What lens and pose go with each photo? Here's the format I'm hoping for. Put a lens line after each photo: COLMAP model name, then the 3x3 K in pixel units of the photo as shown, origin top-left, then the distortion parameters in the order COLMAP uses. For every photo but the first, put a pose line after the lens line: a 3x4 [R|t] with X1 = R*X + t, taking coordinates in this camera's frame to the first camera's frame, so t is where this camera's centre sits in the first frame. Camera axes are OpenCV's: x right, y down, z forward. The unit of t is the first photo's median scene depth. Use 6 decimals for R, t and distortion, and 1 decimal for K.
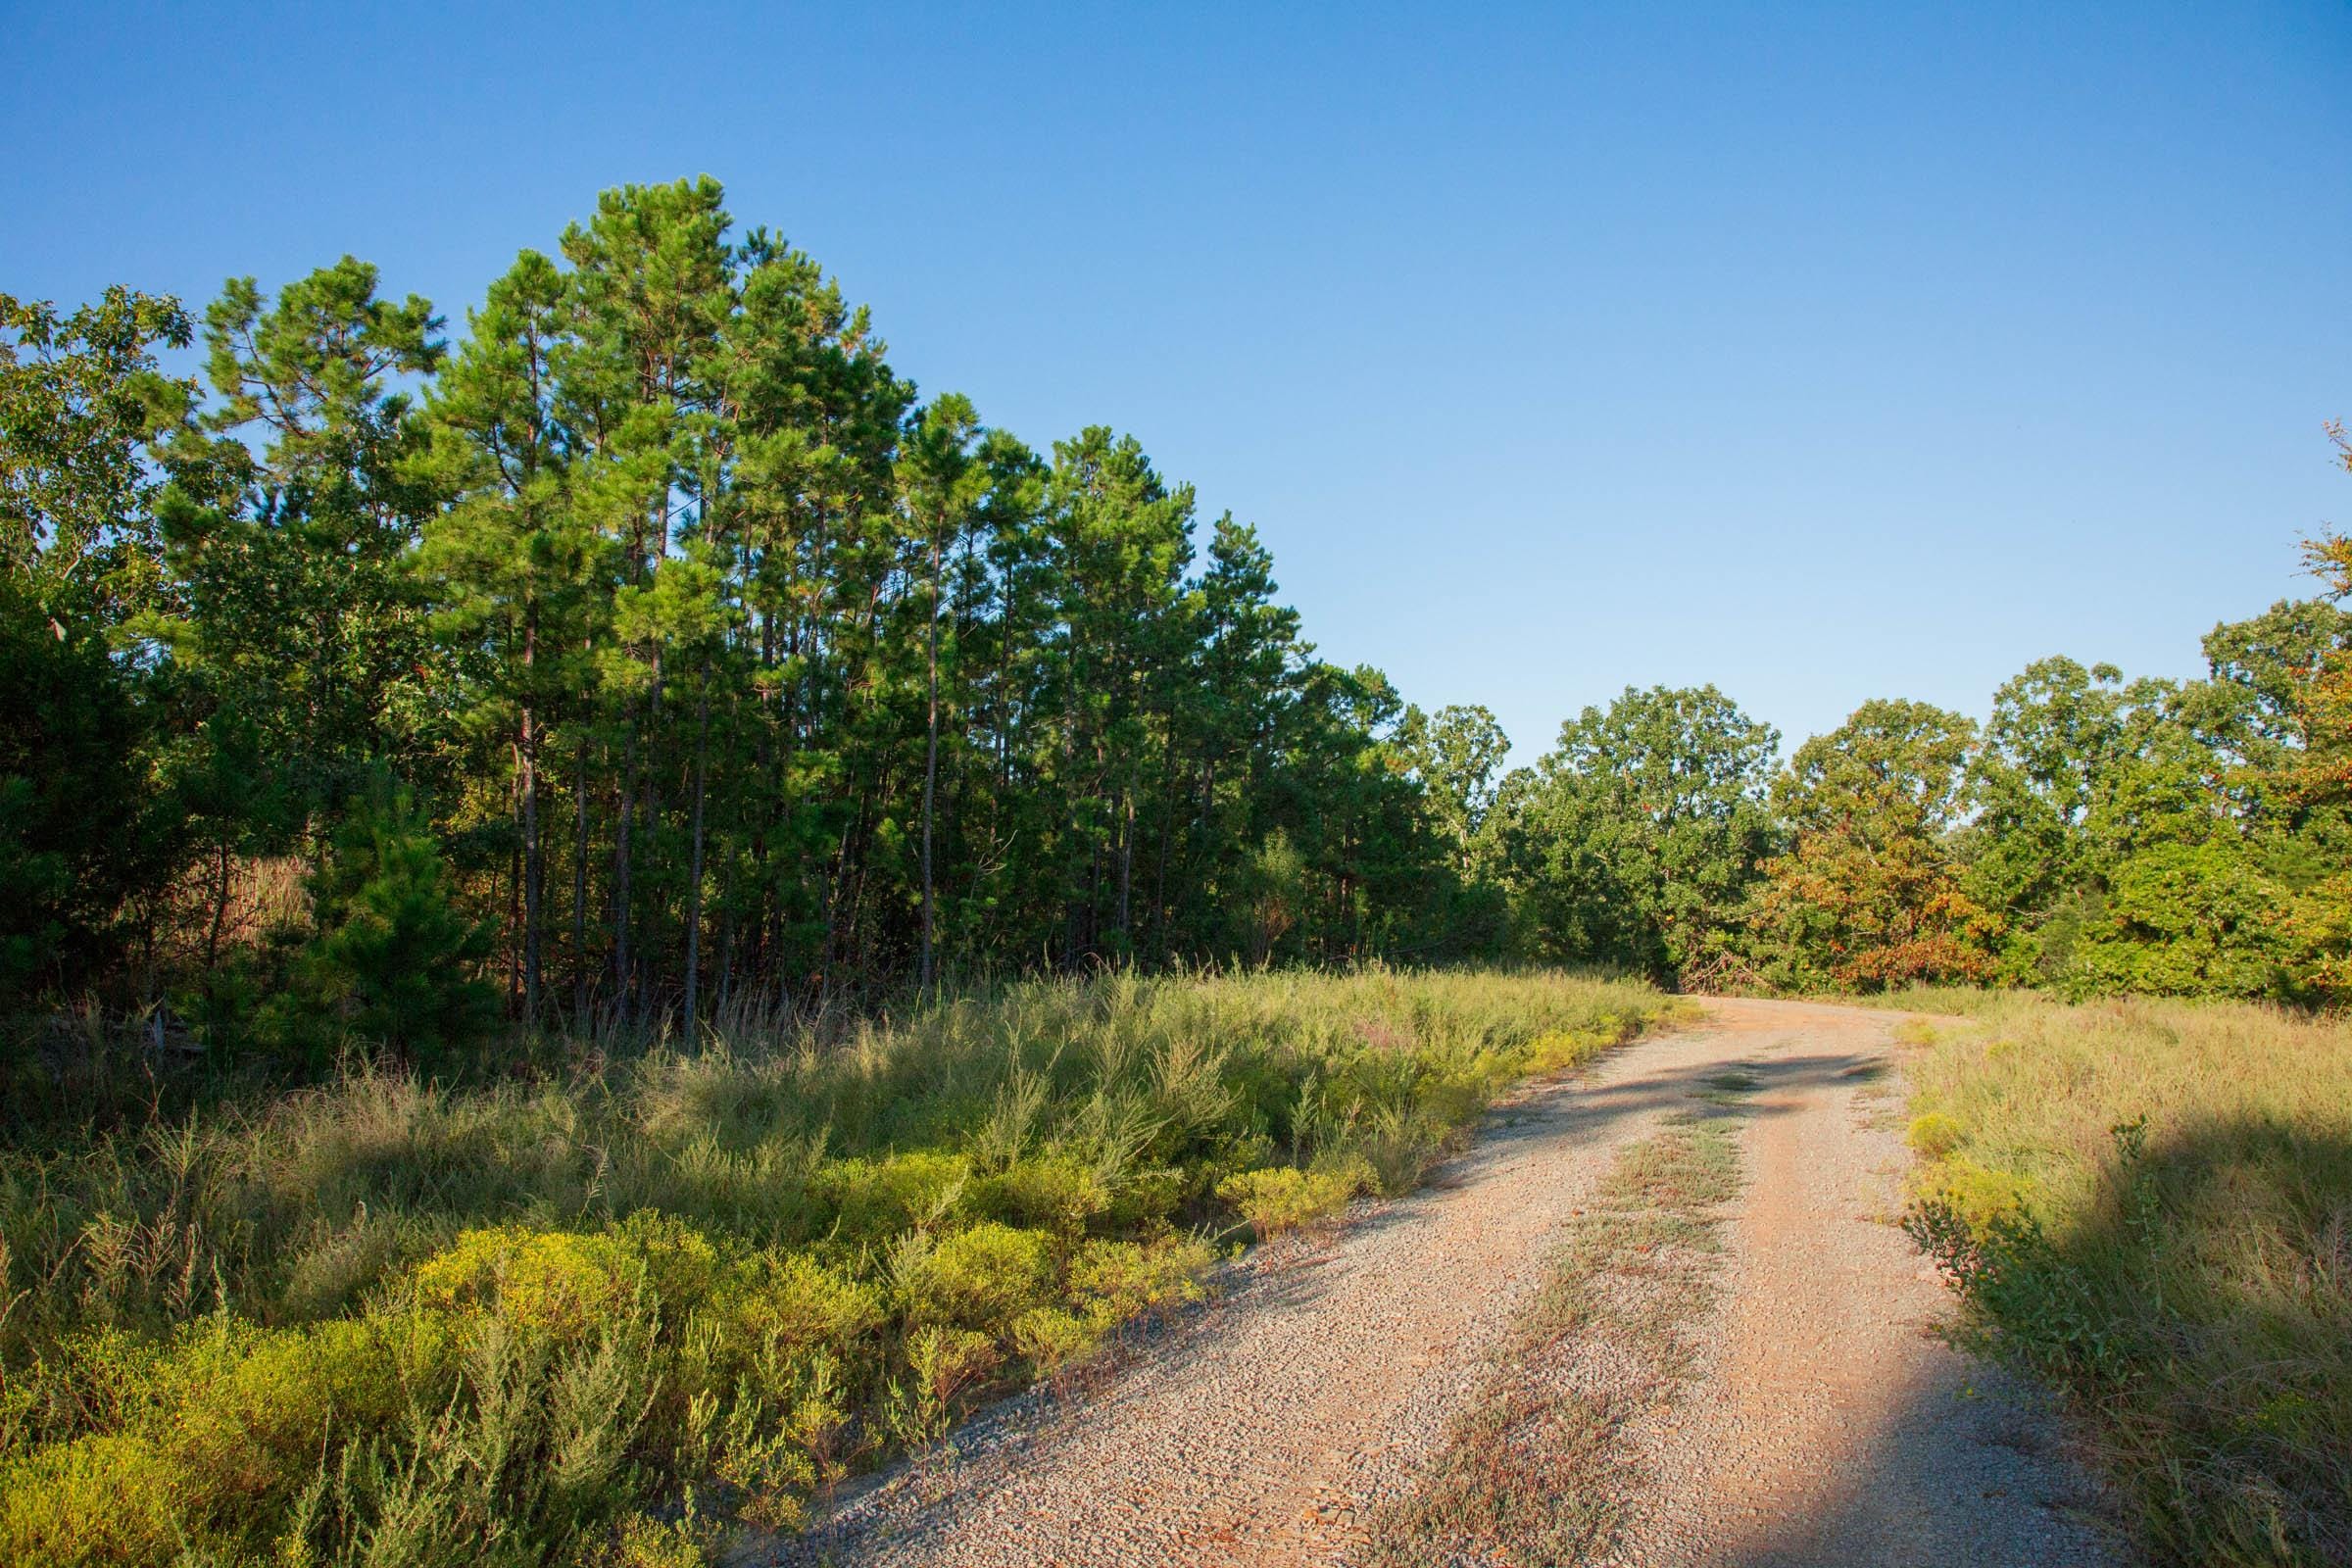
lens RADIAL K [[2140.2, 0, 1176.0], [0, 2140.2, 784.0], [0, 0, 1]] dist [-0.010025, 0.086422]
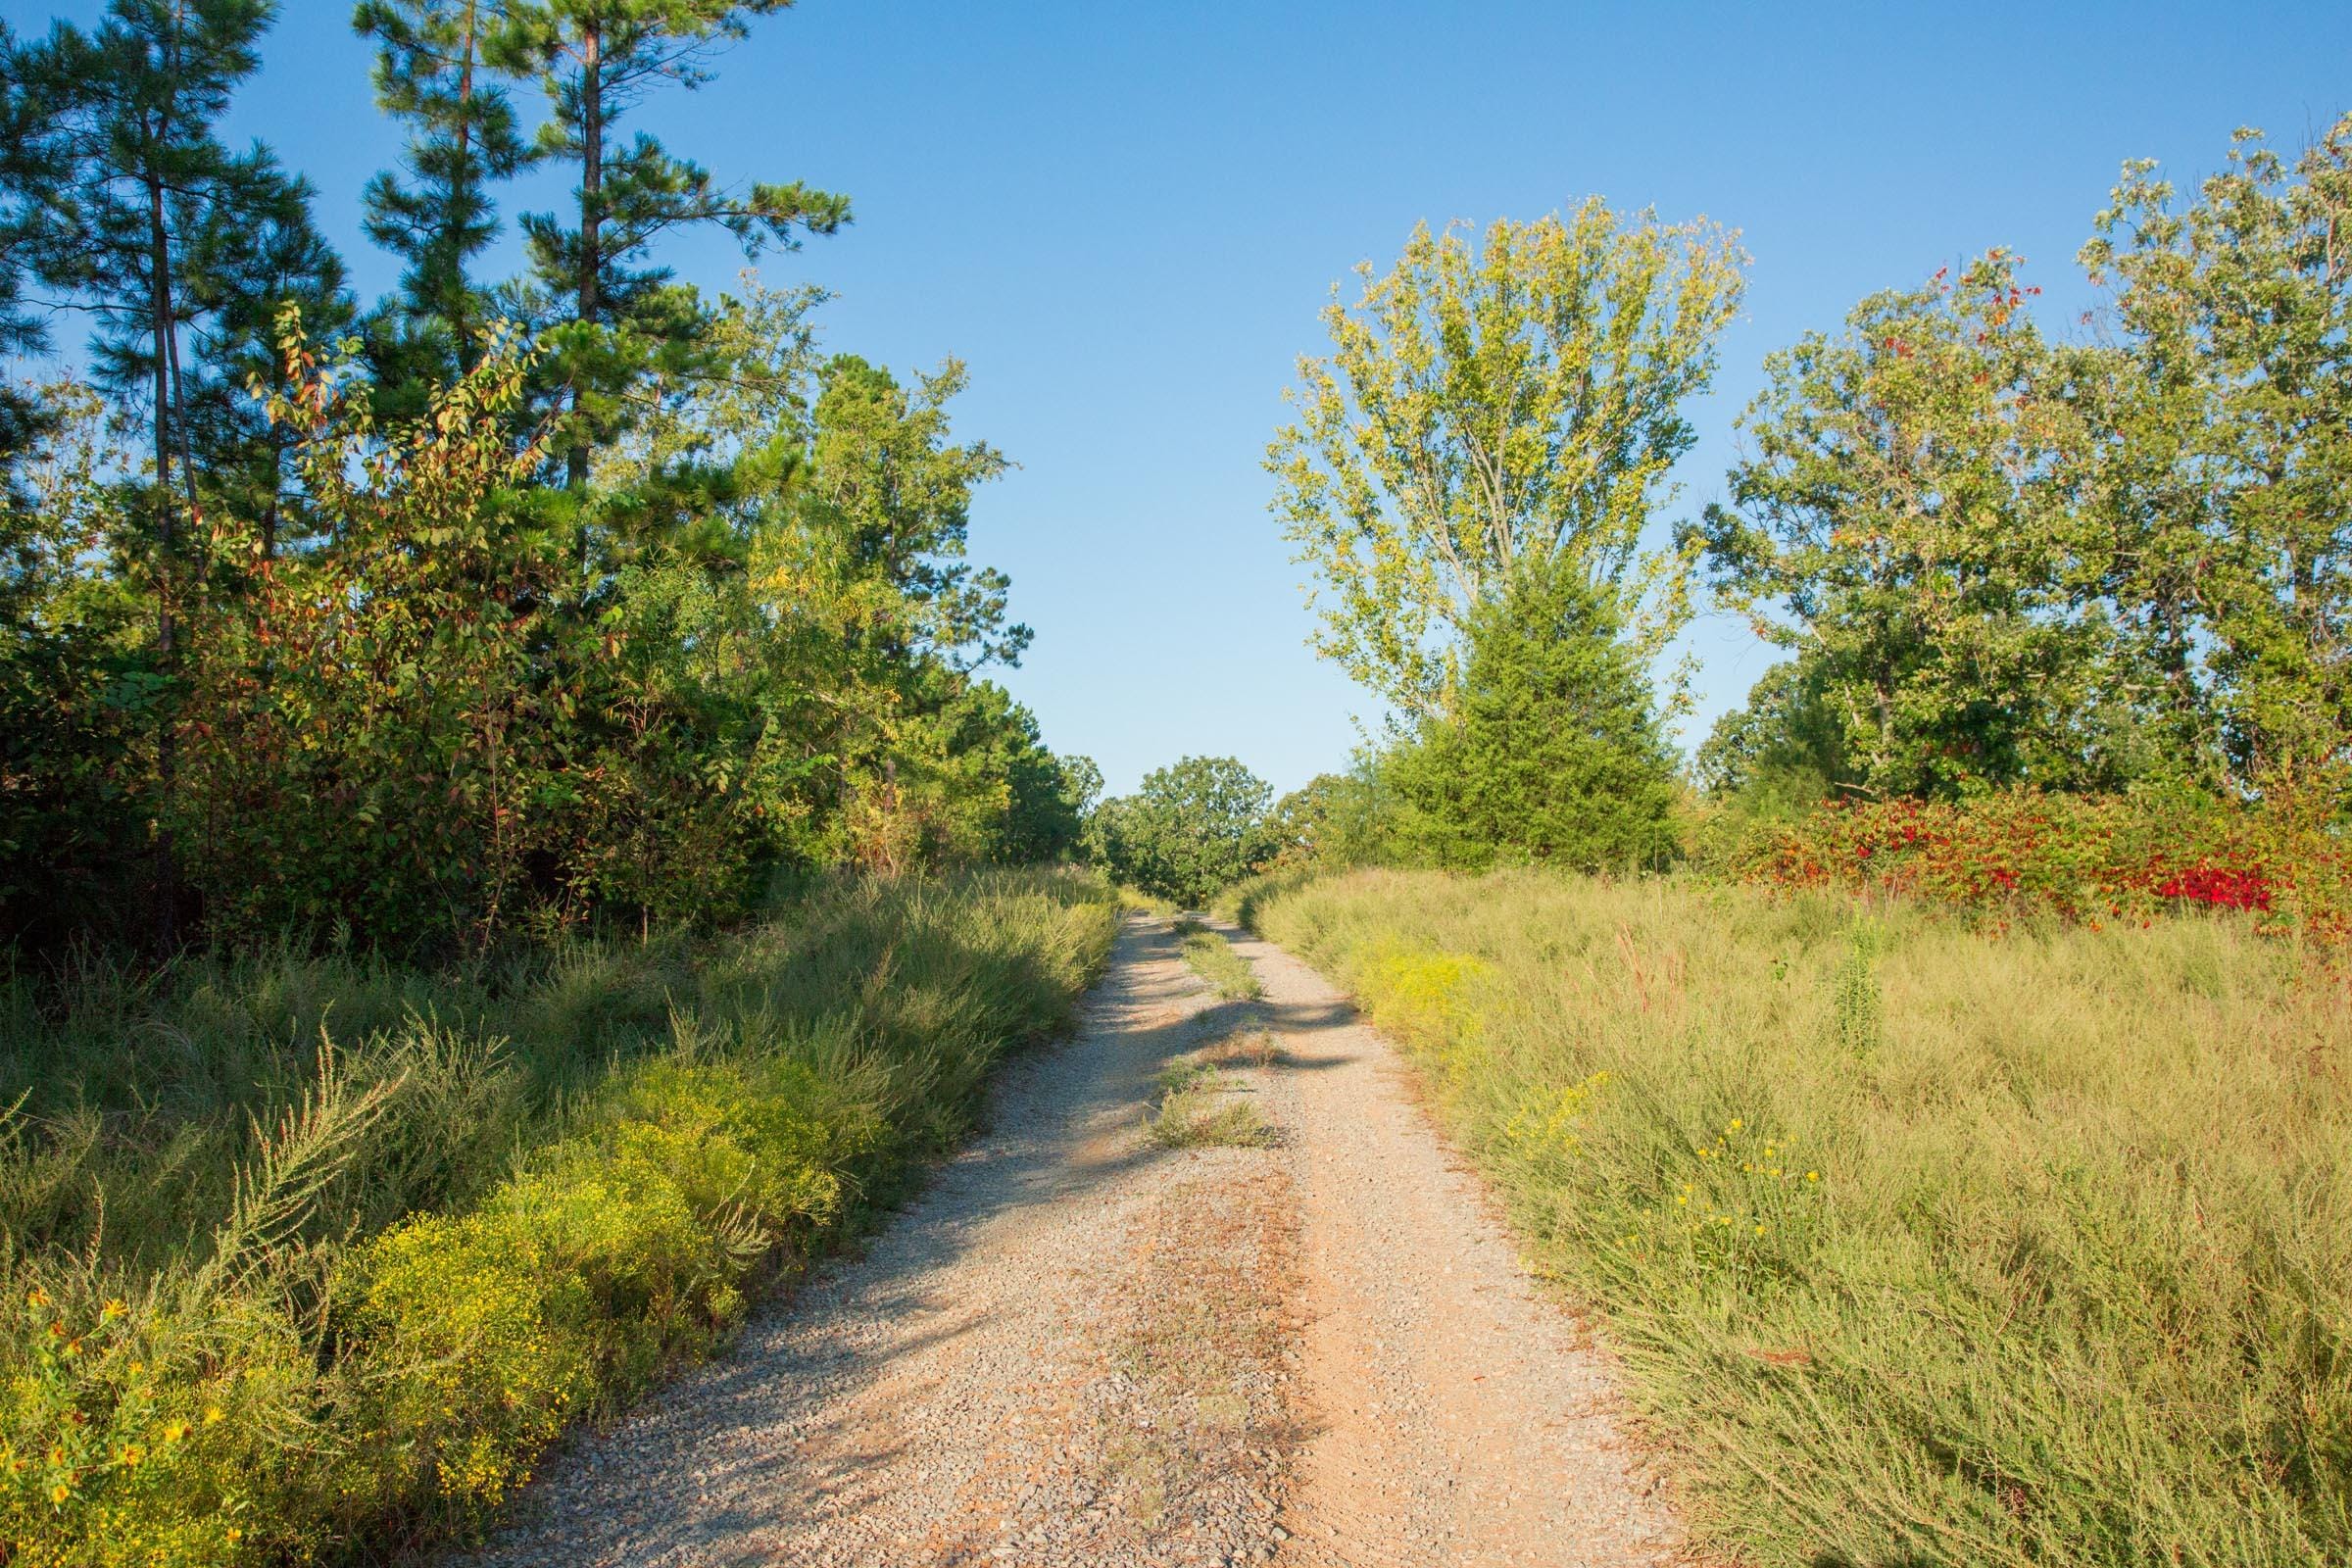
lens RADIAL K [[2140.2, 0, 1176.0], [0, 2140.2, 784.0], [0, 0, 1]] dist [-0.010025, 0.086422]
pose [[0.976678, 0.039243, 0.211092, -0.141682], [-0.039828, 0.999205, -0.001483, -0.021135], [-0.210982, -0.006959, 0.977465, -0.608577]]
